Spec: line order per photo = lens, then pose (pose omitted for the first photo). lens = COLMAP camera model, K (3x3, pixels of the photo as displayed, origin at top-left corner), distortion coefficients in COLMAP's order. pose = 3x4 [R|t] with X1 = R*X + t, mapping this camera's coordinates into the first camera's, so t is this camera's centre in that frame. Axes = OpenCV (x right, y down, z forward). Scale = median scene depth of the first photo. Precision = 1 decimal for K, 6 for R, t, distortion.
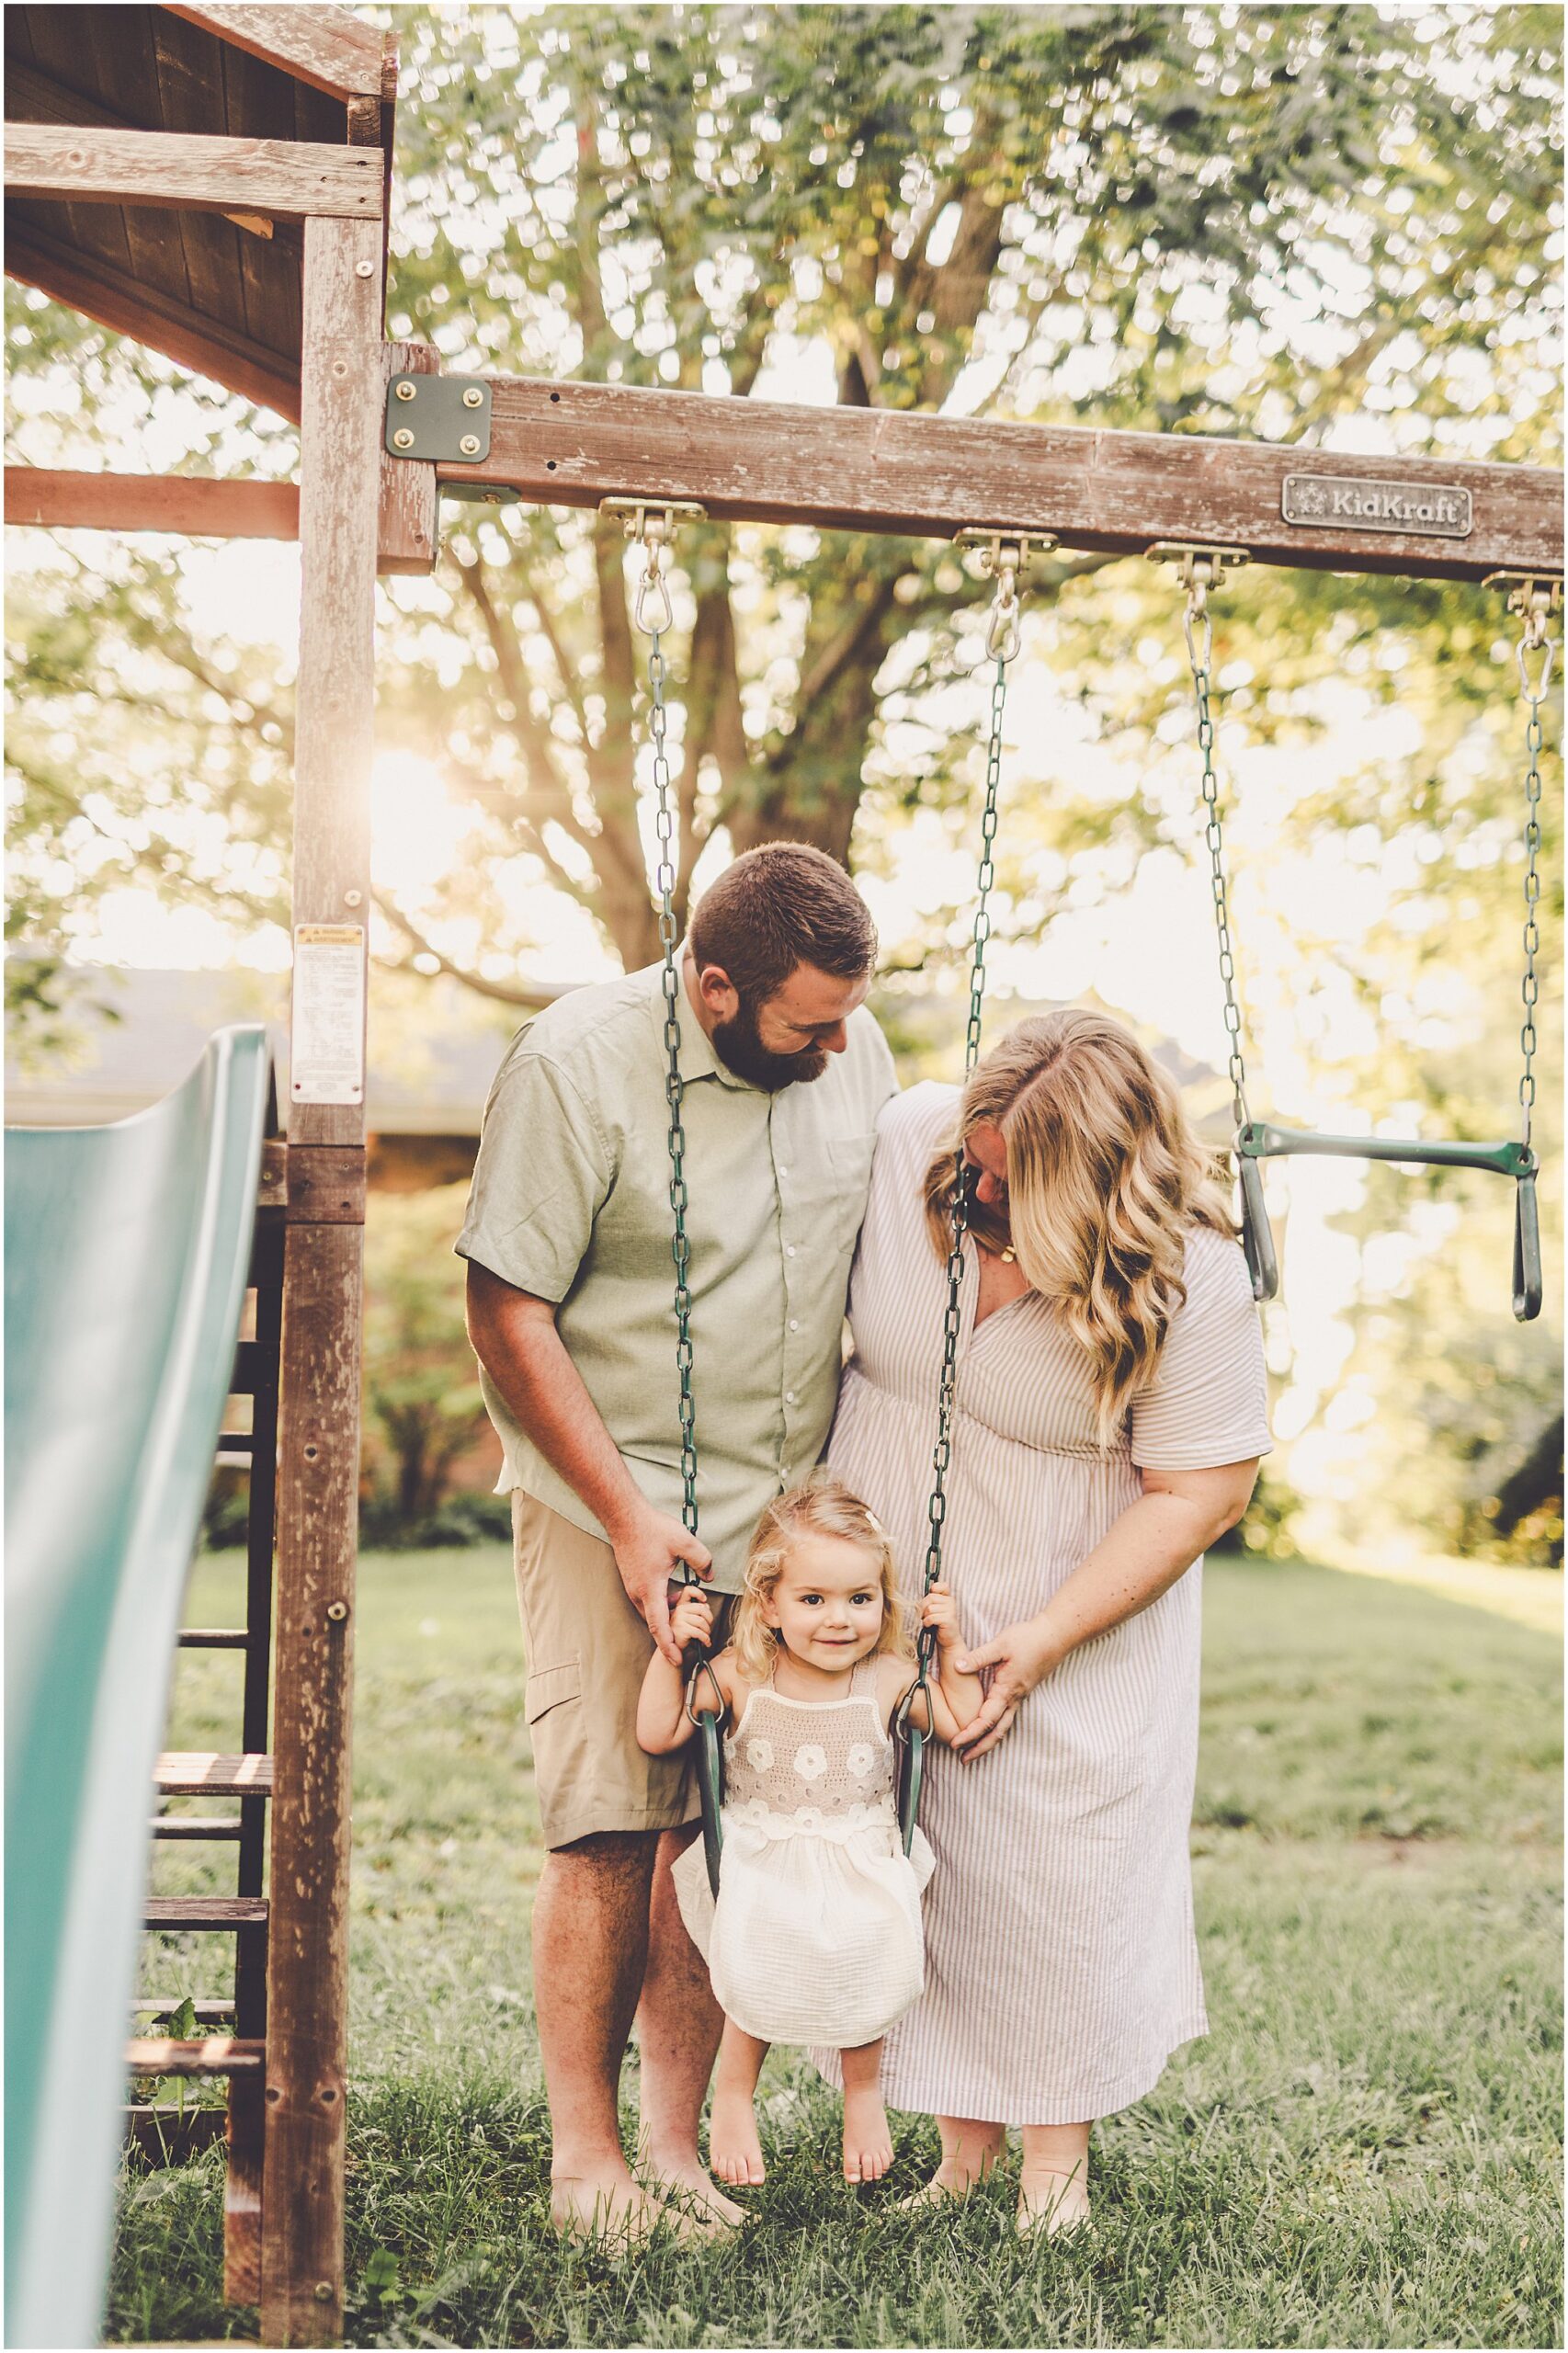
lens RADIAL K [[3313.0, 0, 784.0], [0, 3313.0, 1176.5], [0, 0, 1]] dist [0.020151, -0.098019]
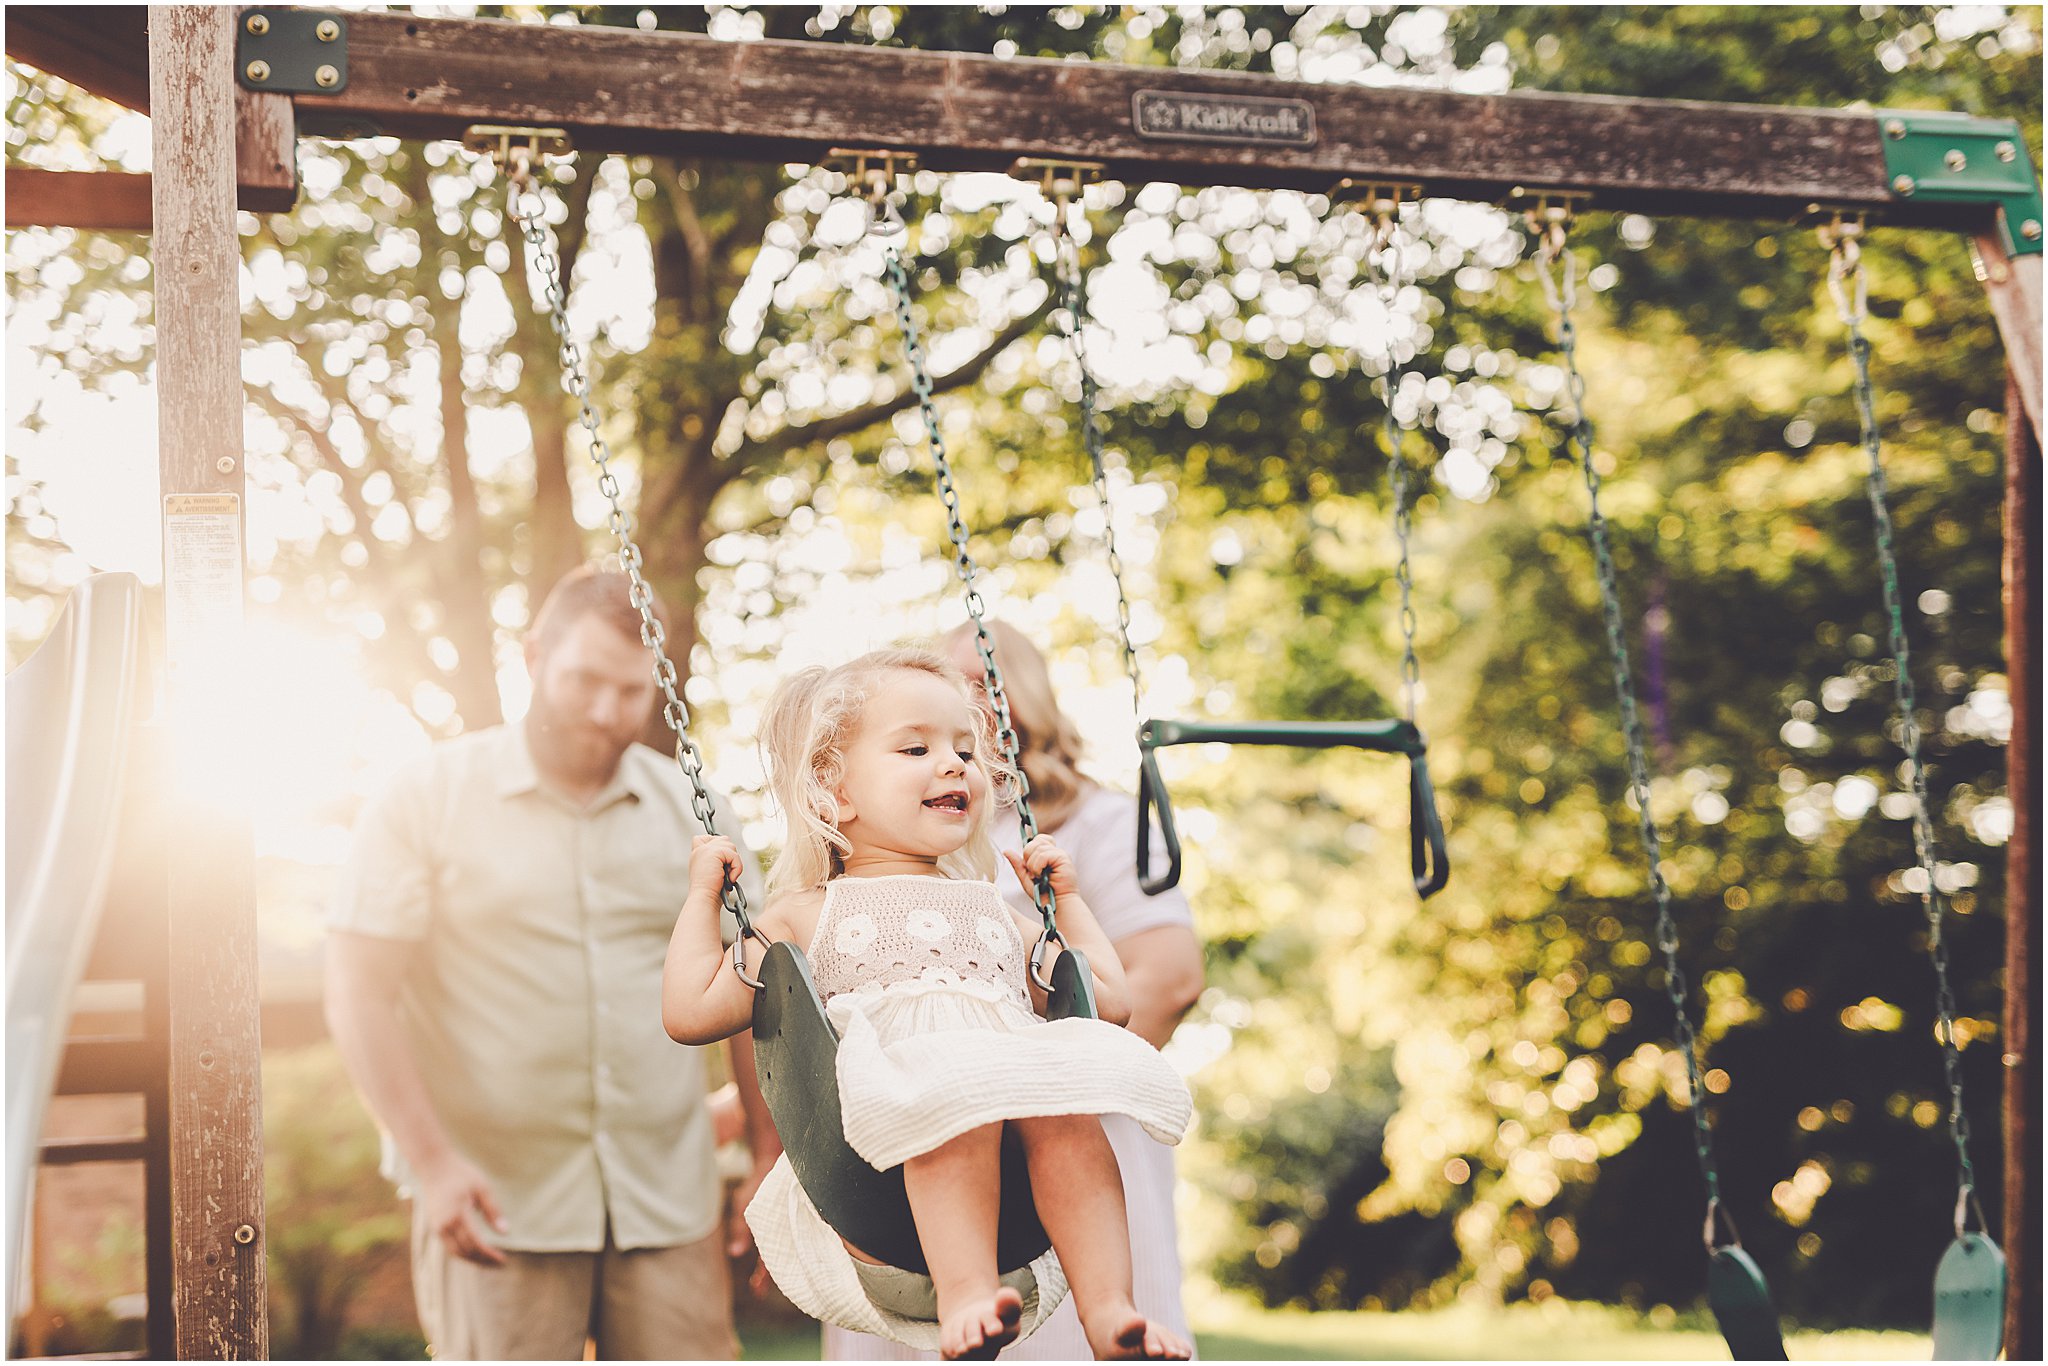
lens RADIAL K [[2883.6, 0, 1024.0], [0, 2883.6, 683.0], [0, 0, 1]] dist [0.020151, -0.098019]
pose [[0.987859, -0.061981, 0.142450, -0.022976], [0.079002, 0.989970, -0.117121, 0.074897], [-0.133762, 0.126953, 0.982848, 0.149110]]
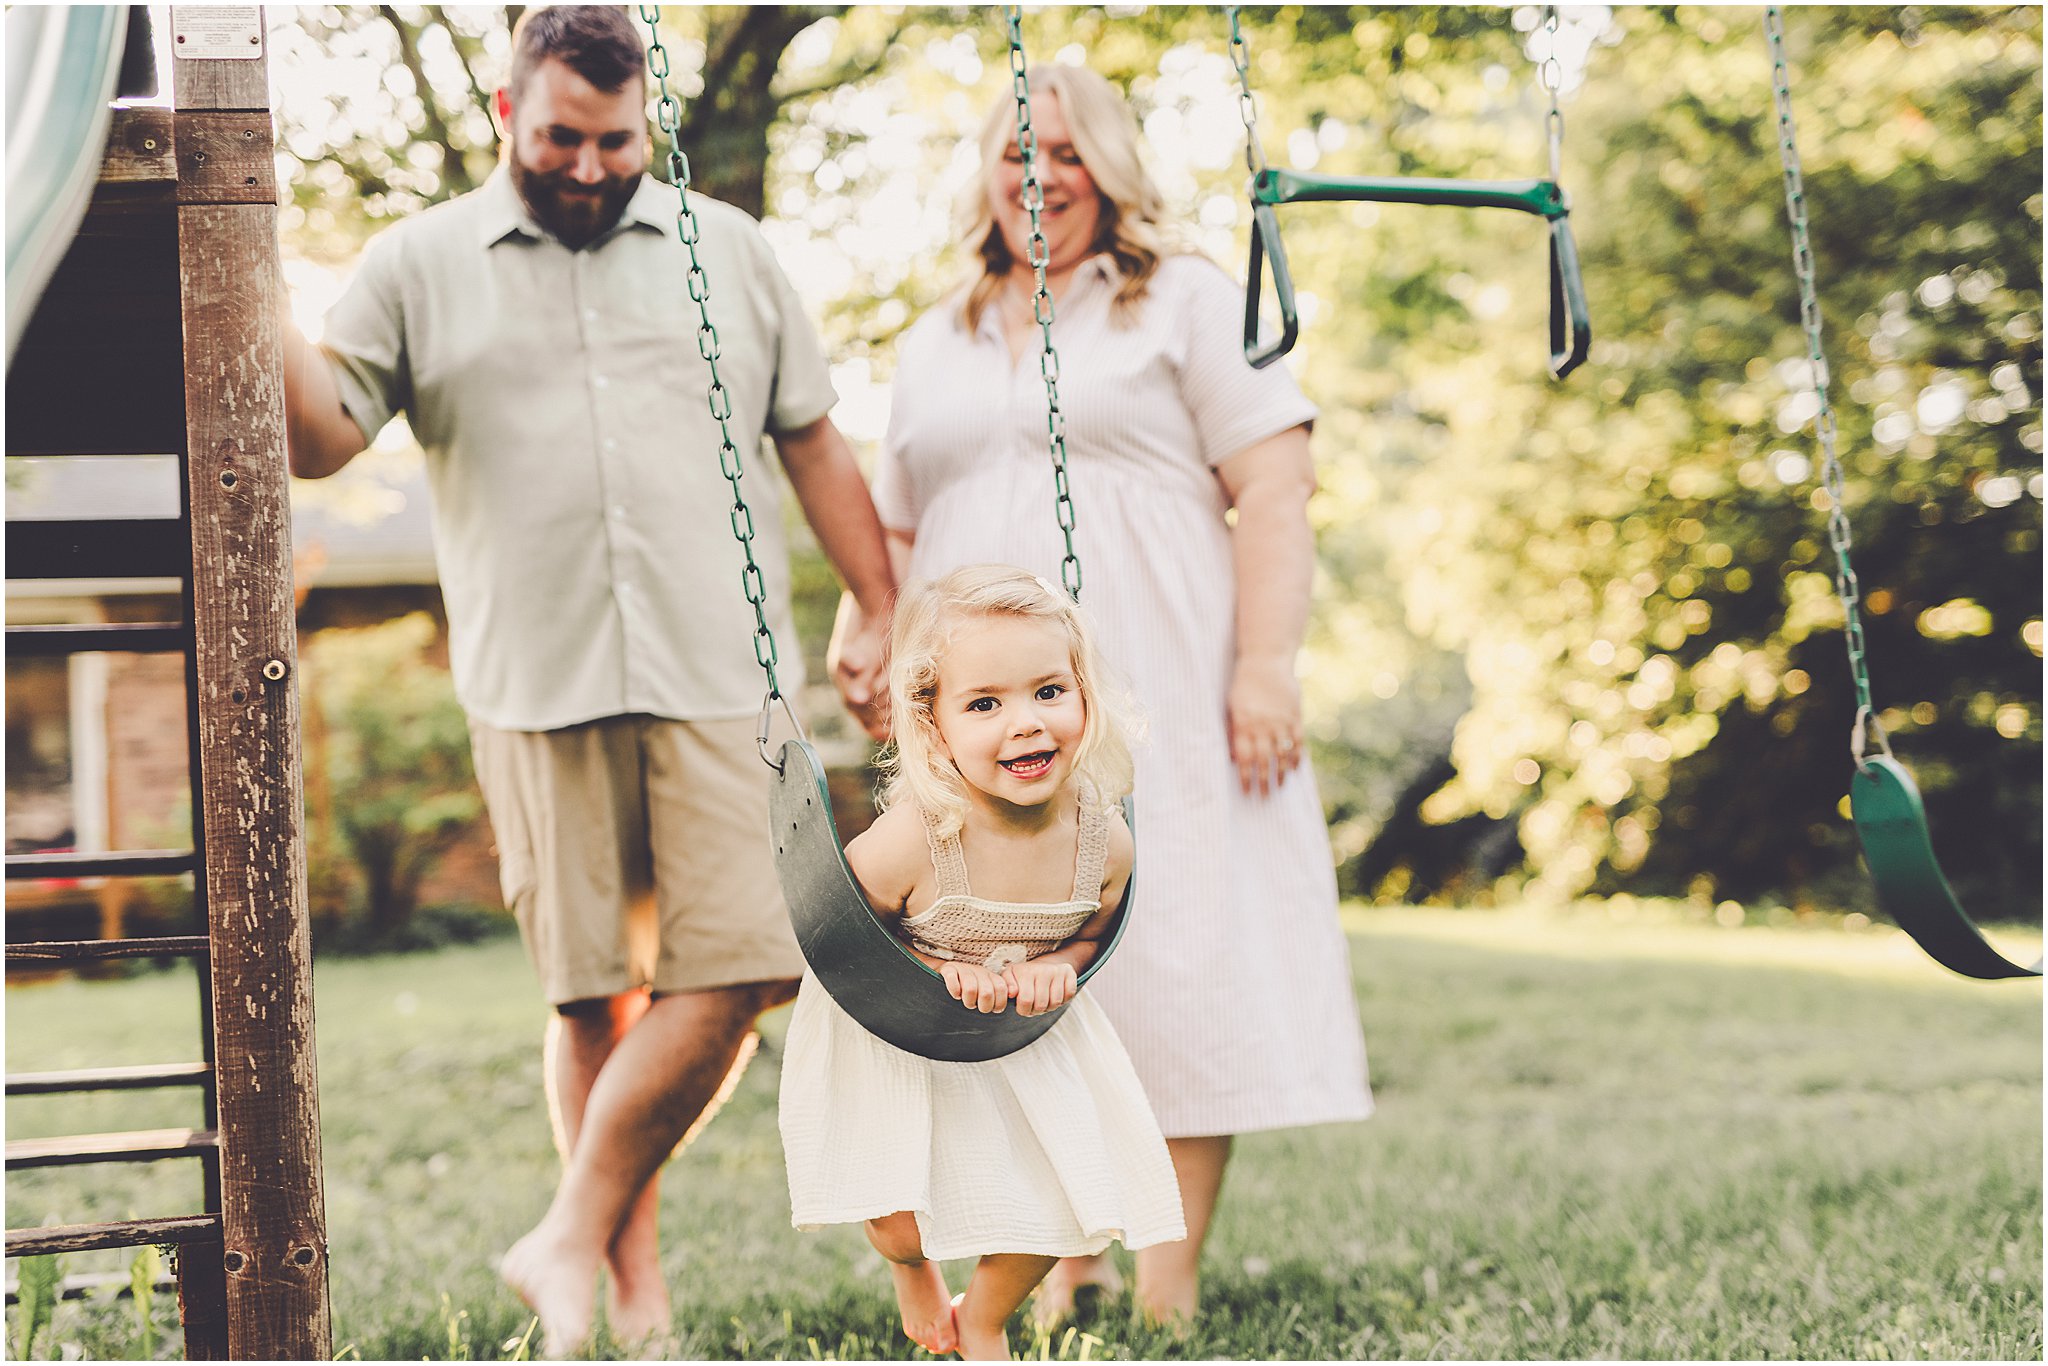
lens RADIAL K [[2883.6, 0, 1024.0], [0, 2883.6, 683.0], [0, 0, 1]] dist [0.020151, -0.098019]
pose [[0.991555, -0.067017, 0.111029, -0.025352], [0.065936, 0.997734, 0.013383, 0.112108], [-0.111674, -0.005949, 0.993727, 0.224094]]
